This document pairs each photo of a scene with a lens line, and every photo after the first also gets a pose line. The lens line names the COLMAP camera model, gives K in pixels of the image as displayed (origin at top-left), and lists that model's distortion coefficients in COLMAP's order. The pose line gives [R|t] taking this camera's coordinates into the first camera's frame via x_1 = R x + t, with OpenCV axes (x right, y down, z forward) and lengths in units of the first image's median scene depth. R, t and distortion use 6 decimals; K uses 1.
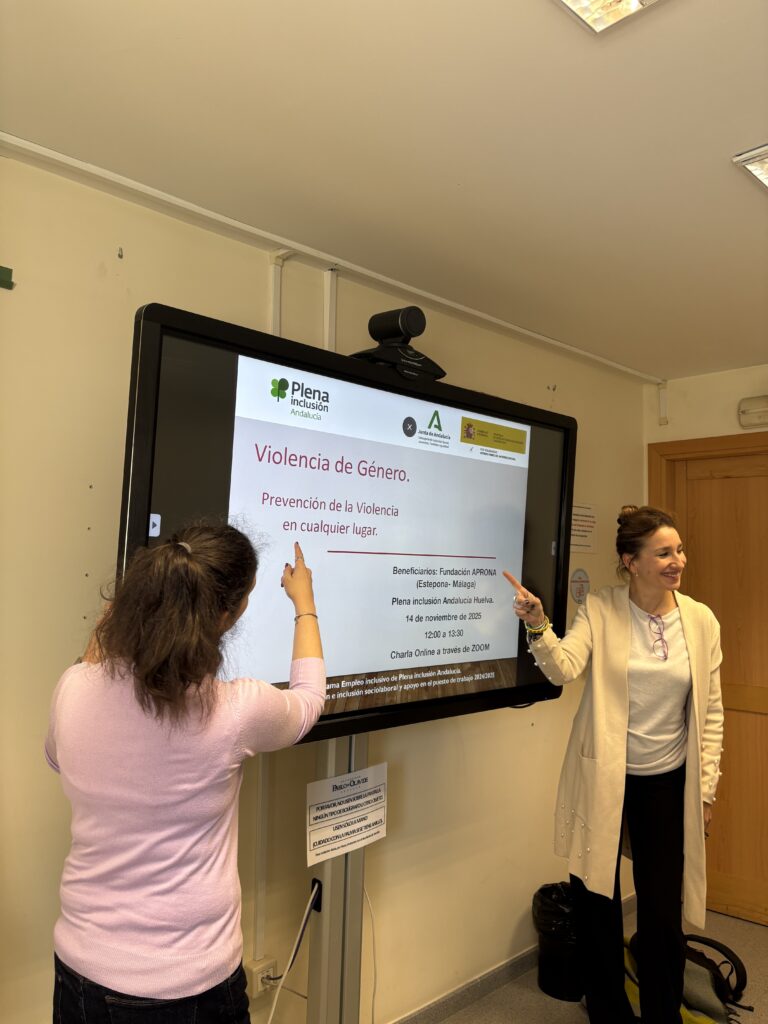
lens RADIAL K [[781.0, 0, 384.9], [0, 781.0, 509.1], [0, 0, 1]] dist [0.012328, 0.000423]
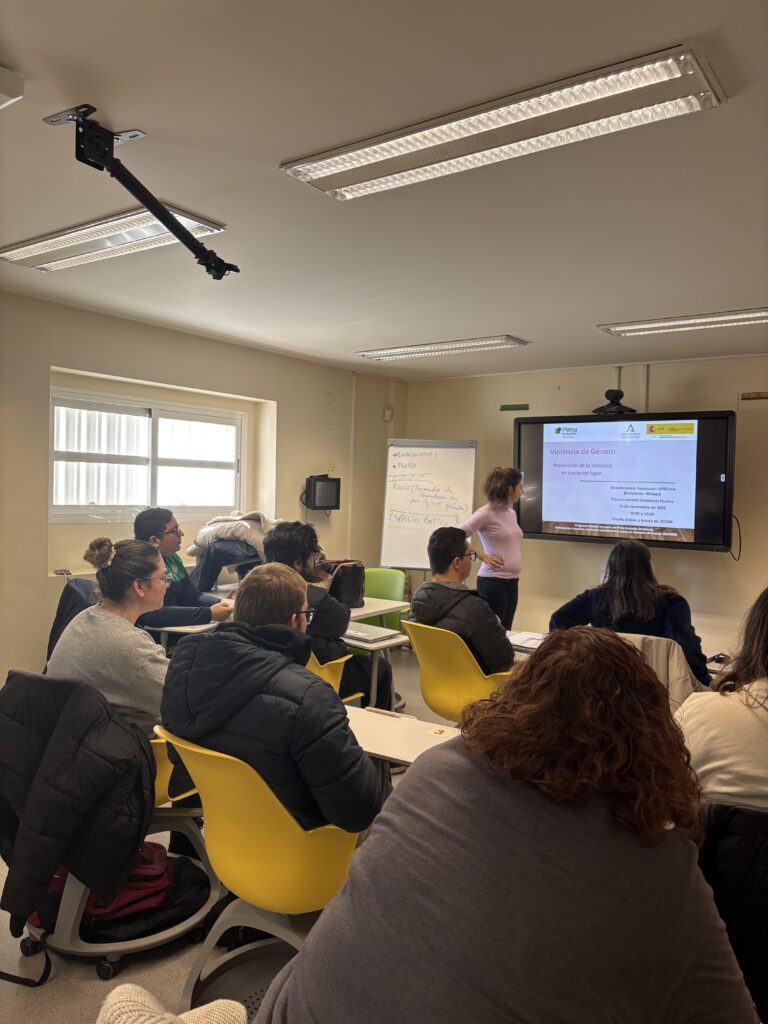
lens RADIAL K [[781.0, 0, 384.8], [0, 781.0, 511.0], [0, 0, 1]] dist [0.012328, 0.000423]
pose [[0.163023, 0.015915, -0.986494, 2.433128], [0.049882, 0.998458, 0.024351, 0.051626], [0.985360, -0.053178, 0.161978, -0.205321]]
